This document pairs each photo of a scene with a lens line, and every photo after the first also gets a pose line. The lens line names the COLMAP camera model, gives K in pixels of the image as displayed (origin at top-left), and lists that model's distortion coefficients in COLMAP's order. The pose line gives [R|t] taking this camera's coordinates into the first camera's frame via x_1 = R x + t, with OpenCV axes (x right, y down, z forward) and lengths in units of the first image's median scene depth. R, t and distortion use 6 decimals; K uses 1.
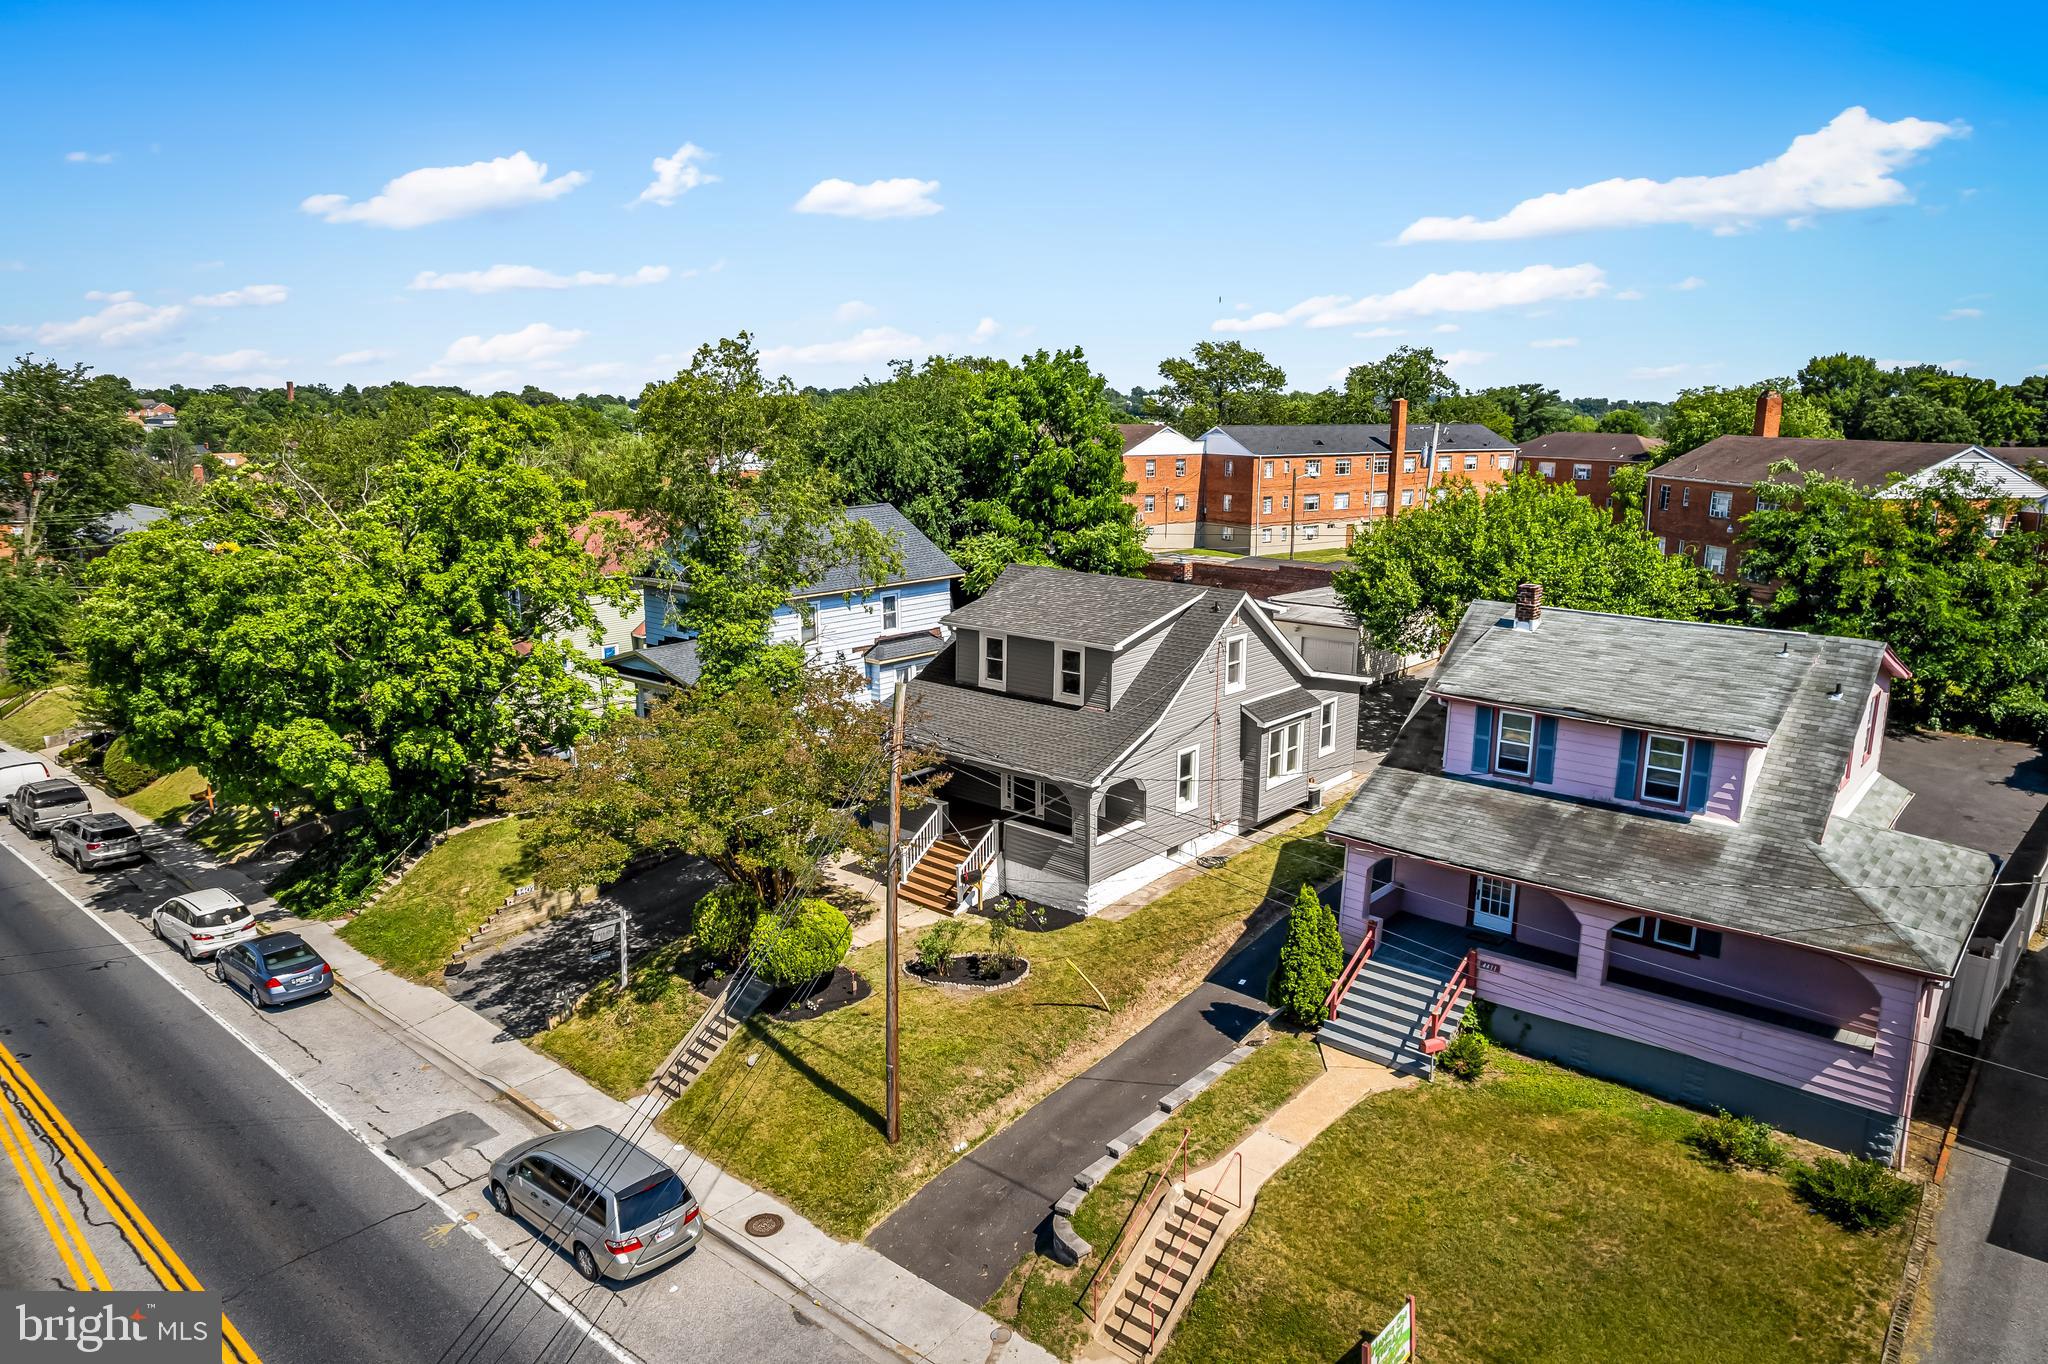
lens RADIAL K [[1317.8, 0, 1024.0], [0, 1317.8, 682.0], [0, 0, 1]] dist [-0.075002, 0.062177]
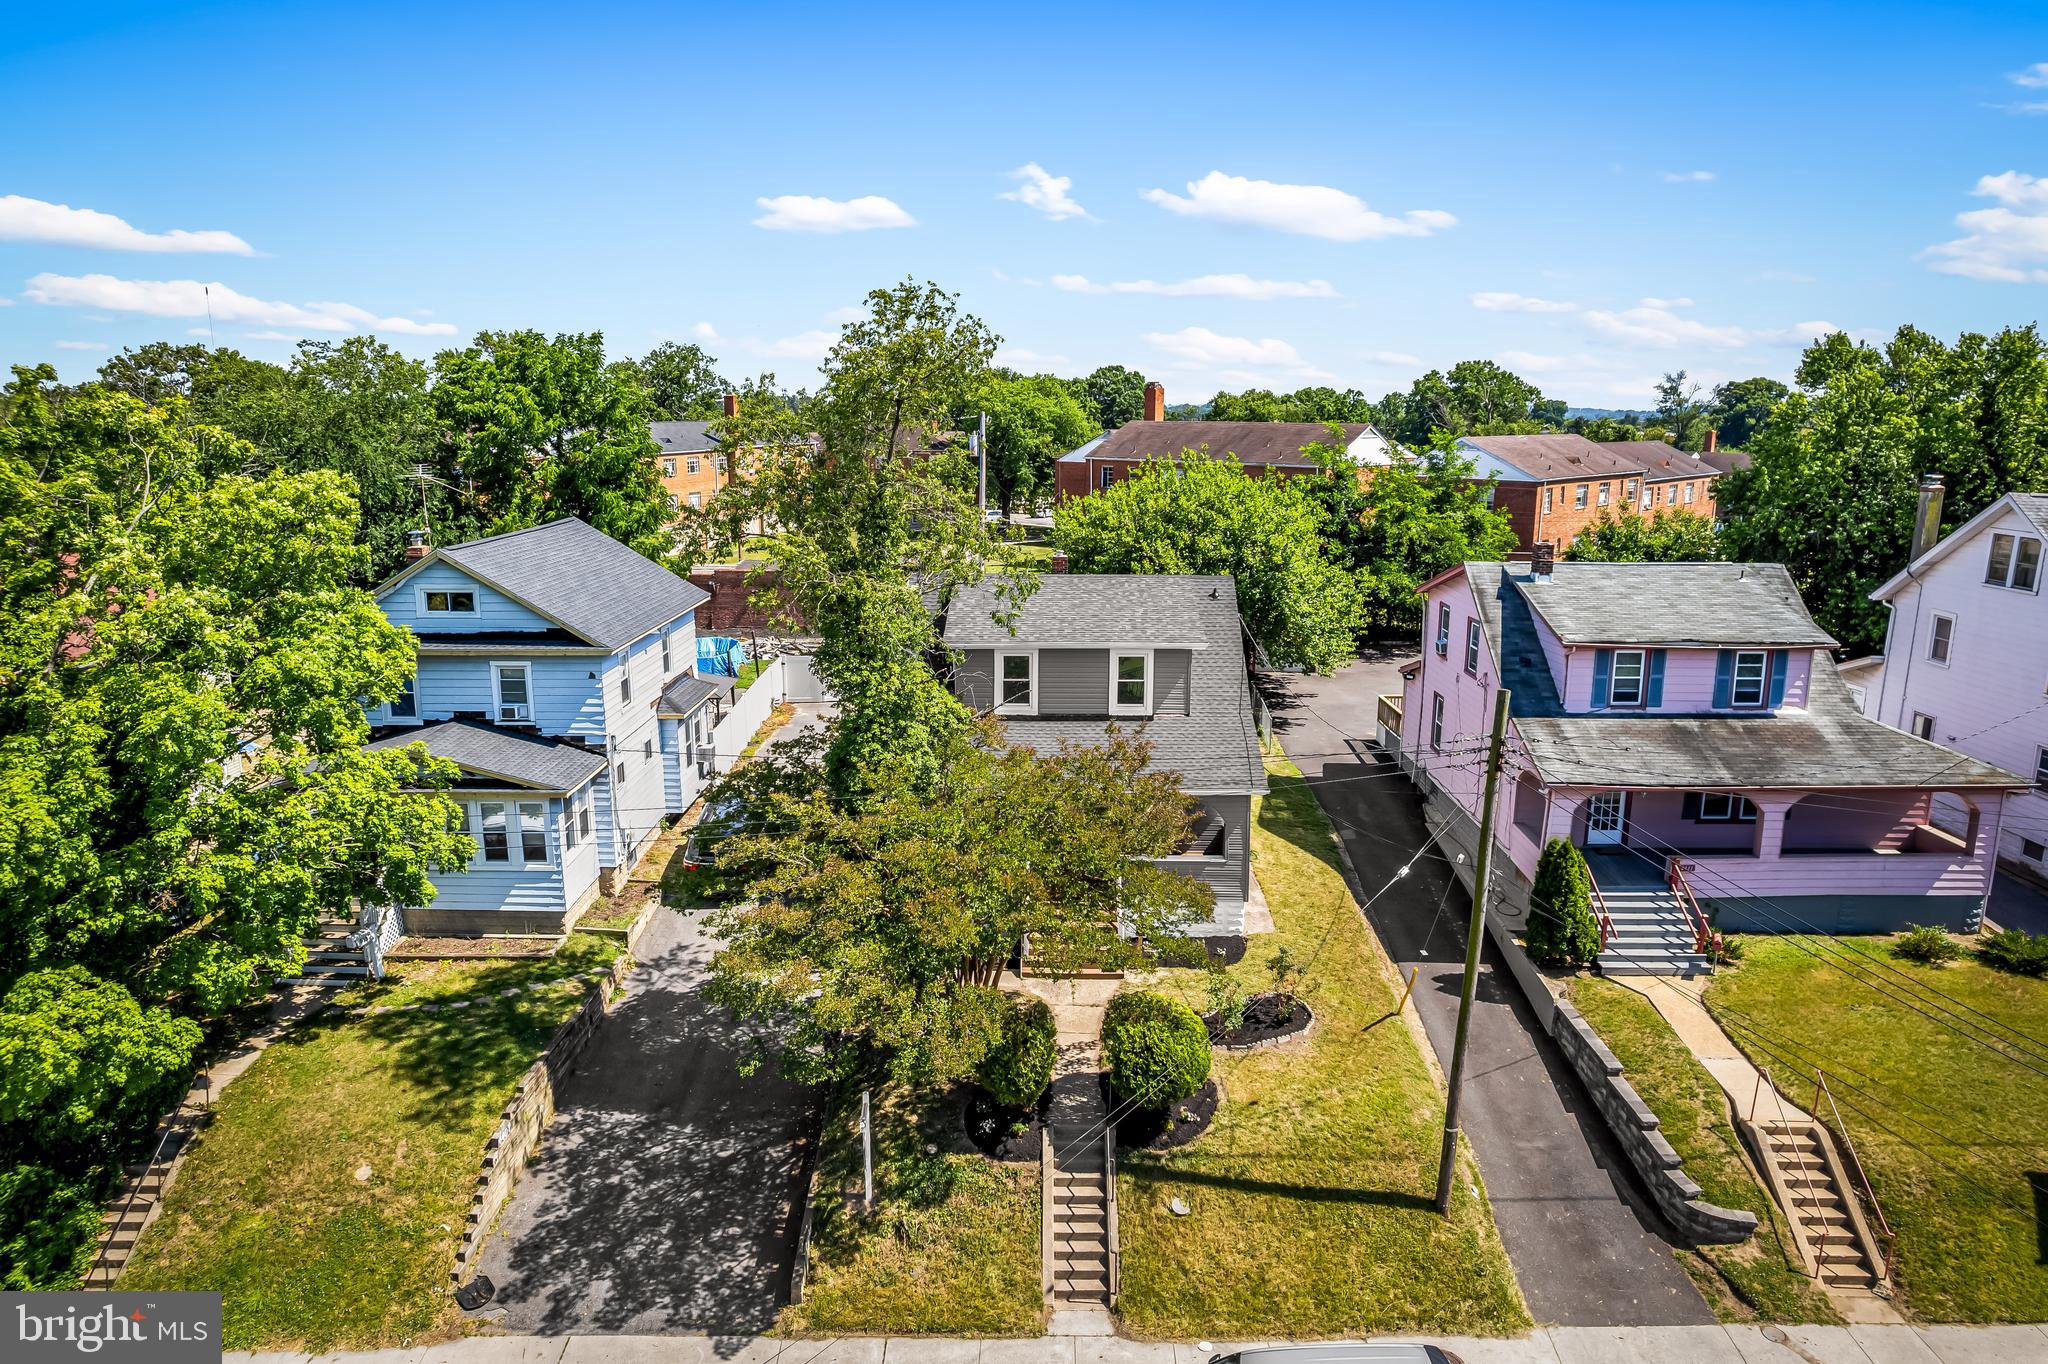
lens RADIAL K [[1317.8, 0, 1024.0], [0, 1317.8, 682.0], [0, 0, 1]] dist [-0.075002, 0.062177]
pose [[0.762484, -0.135497, 0.632661, -0.769888], [0.135742, 0.989564, 0.048339, -0.078244], [-0.632608, 0.049021, 0.772919, 0.458338]]
